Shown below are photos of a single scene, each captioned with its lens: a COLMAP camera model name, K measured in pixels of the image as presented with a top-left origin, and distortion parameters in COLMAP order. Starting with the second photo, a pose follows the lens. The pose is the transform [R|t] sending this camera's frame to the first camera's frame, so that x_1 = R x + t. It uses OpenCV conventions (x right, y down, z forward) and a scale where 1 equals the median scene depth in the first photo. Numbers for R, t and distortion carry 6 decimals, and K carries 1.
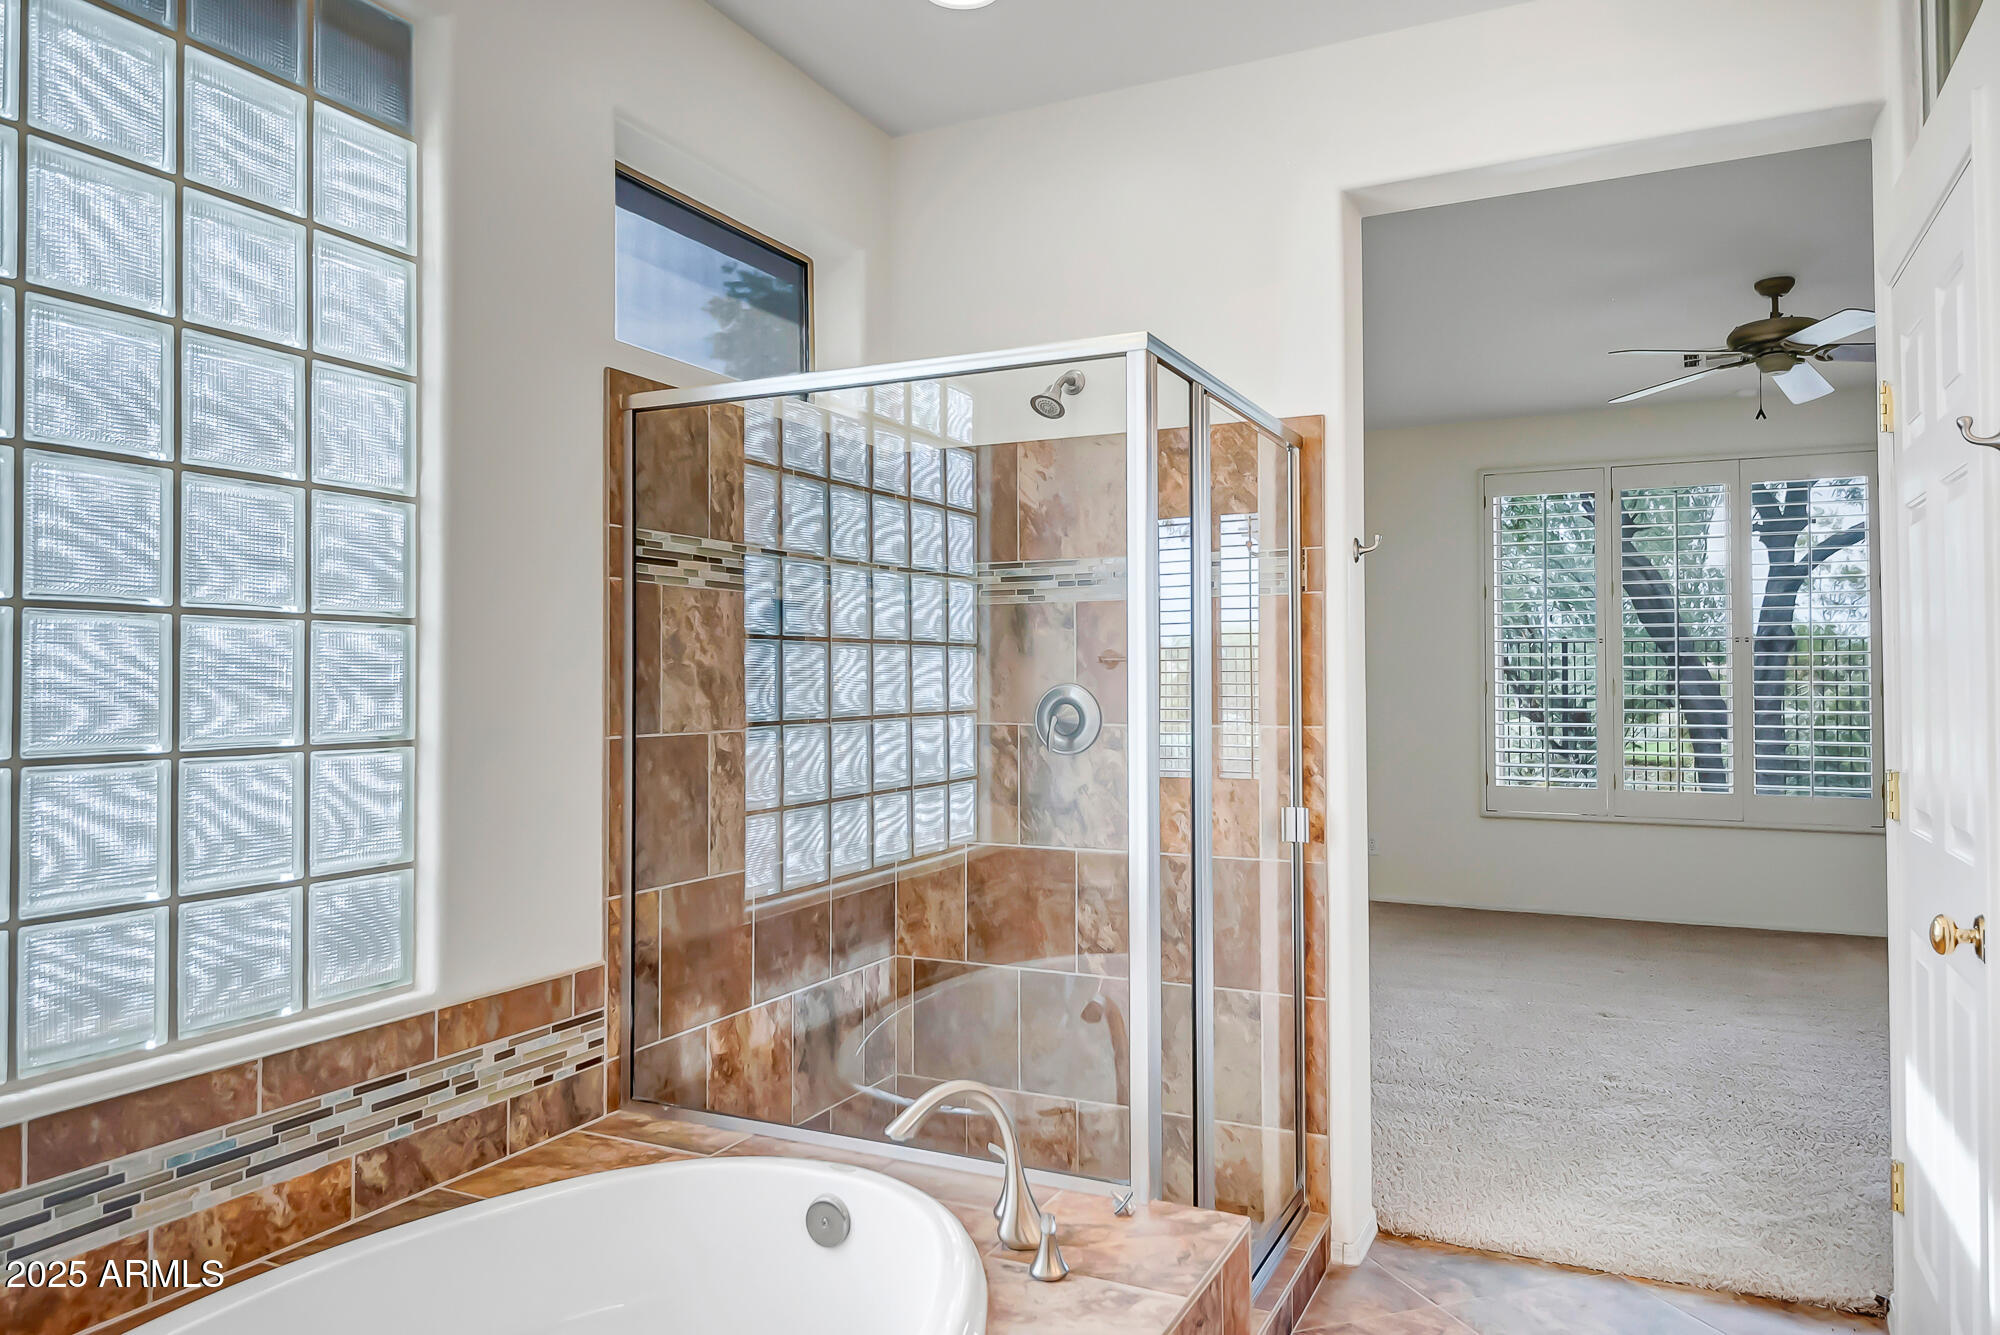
lens RADIAL K [[1318.9, 0, 988.6], [0, 1318.9, 659.8], [0, 0, 1]] dist [0.005203, -0.014781]
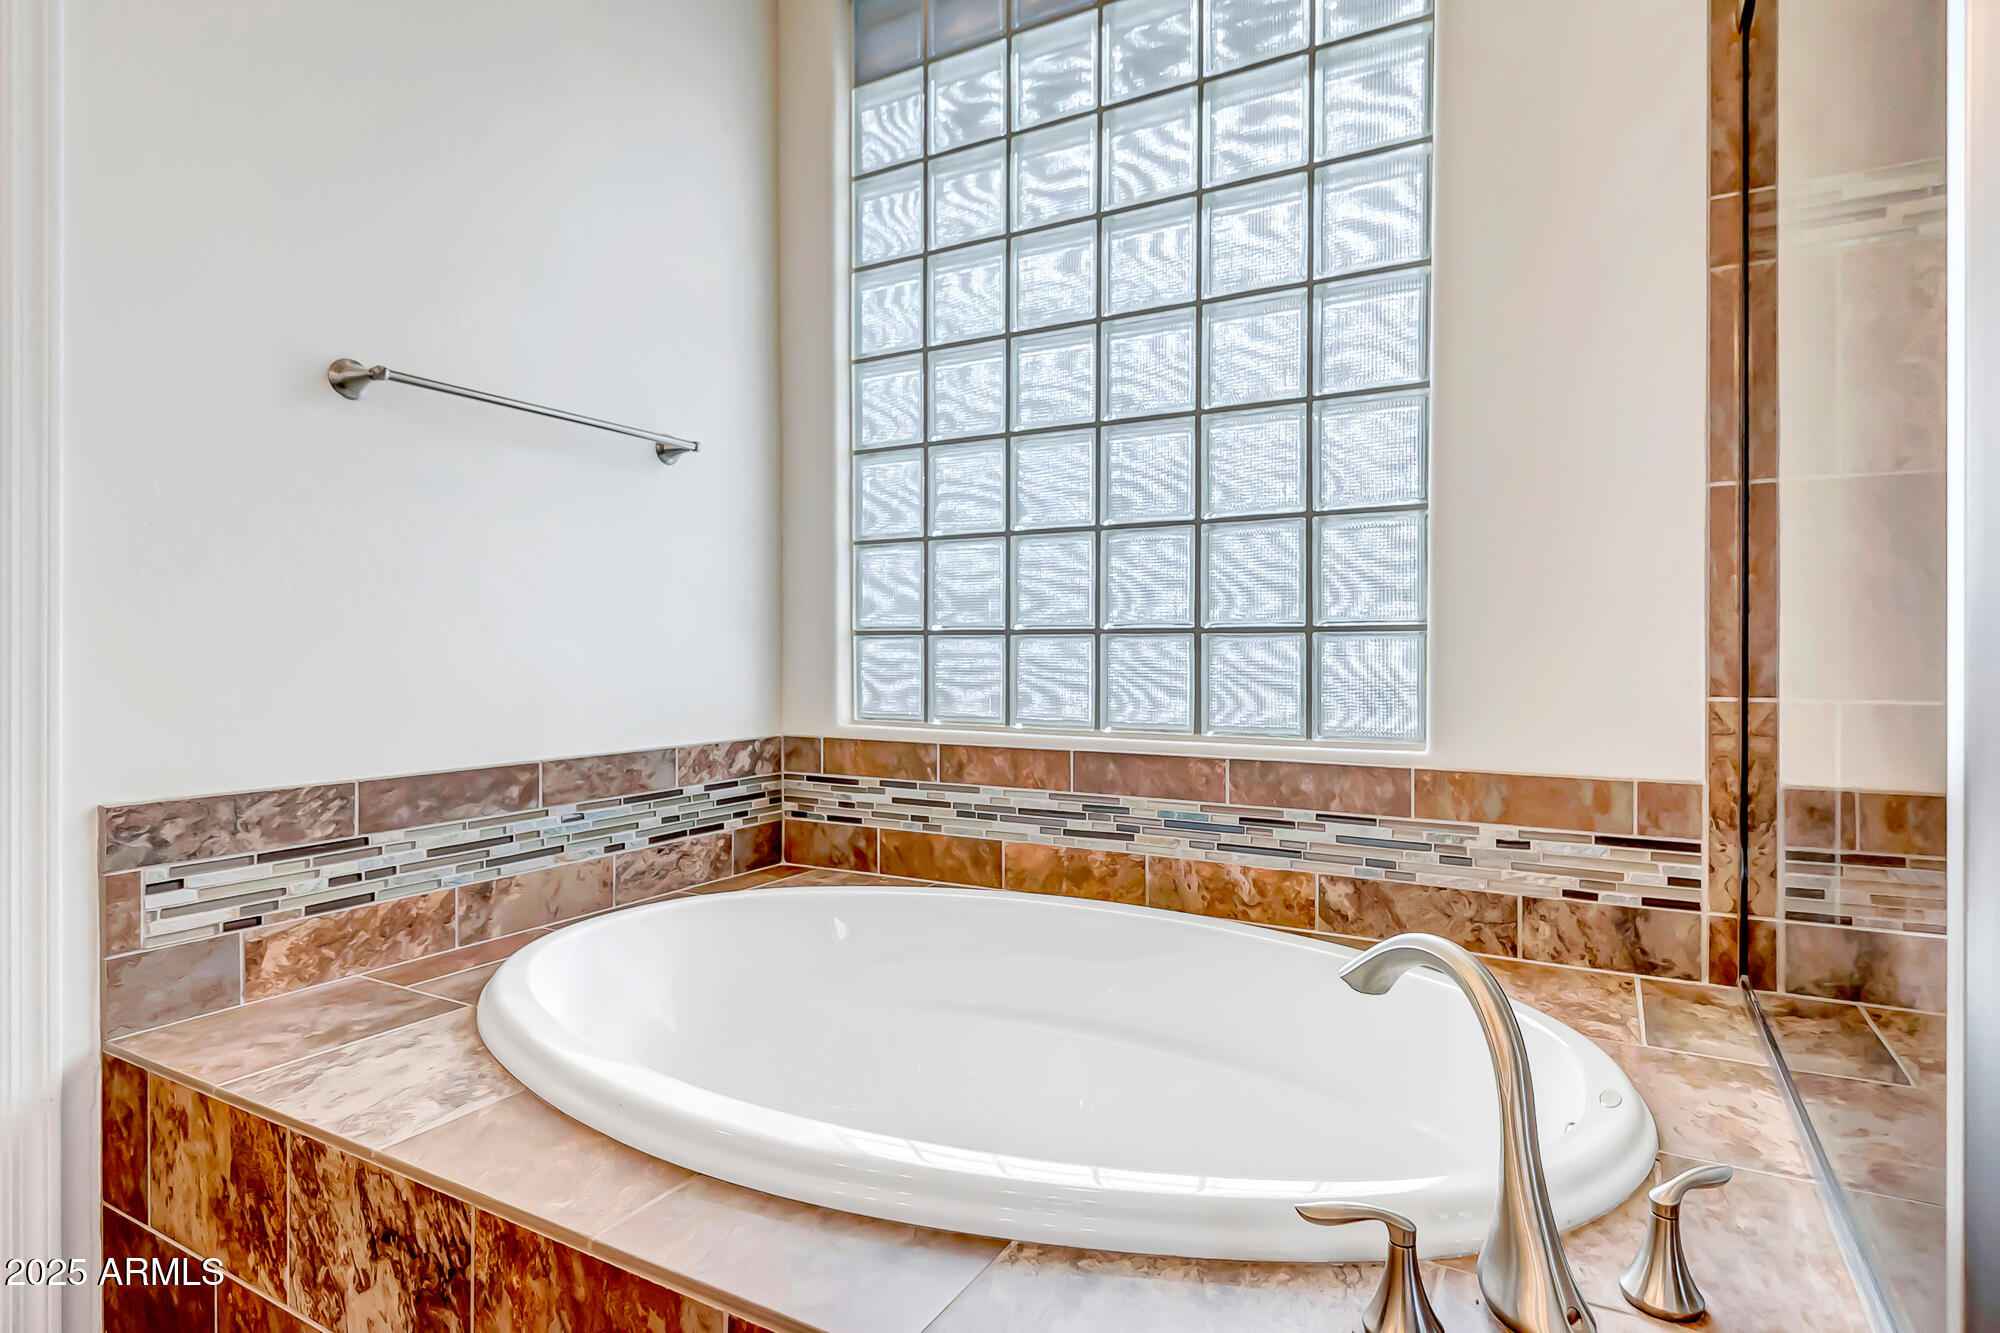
lens RADIAL K [[1074.5, 0, 1013.7], [0, 1074.5, 649.2], [0, 0, 1]] dist [0.040002, -0.004599]
pose [[-0.071005, -0.000121, -0.997476, 0.363222], [0.022462, 0.999746, -0.001720, 0.146409], [0.997223, -0.022528, -0.070984, 0.655573]]
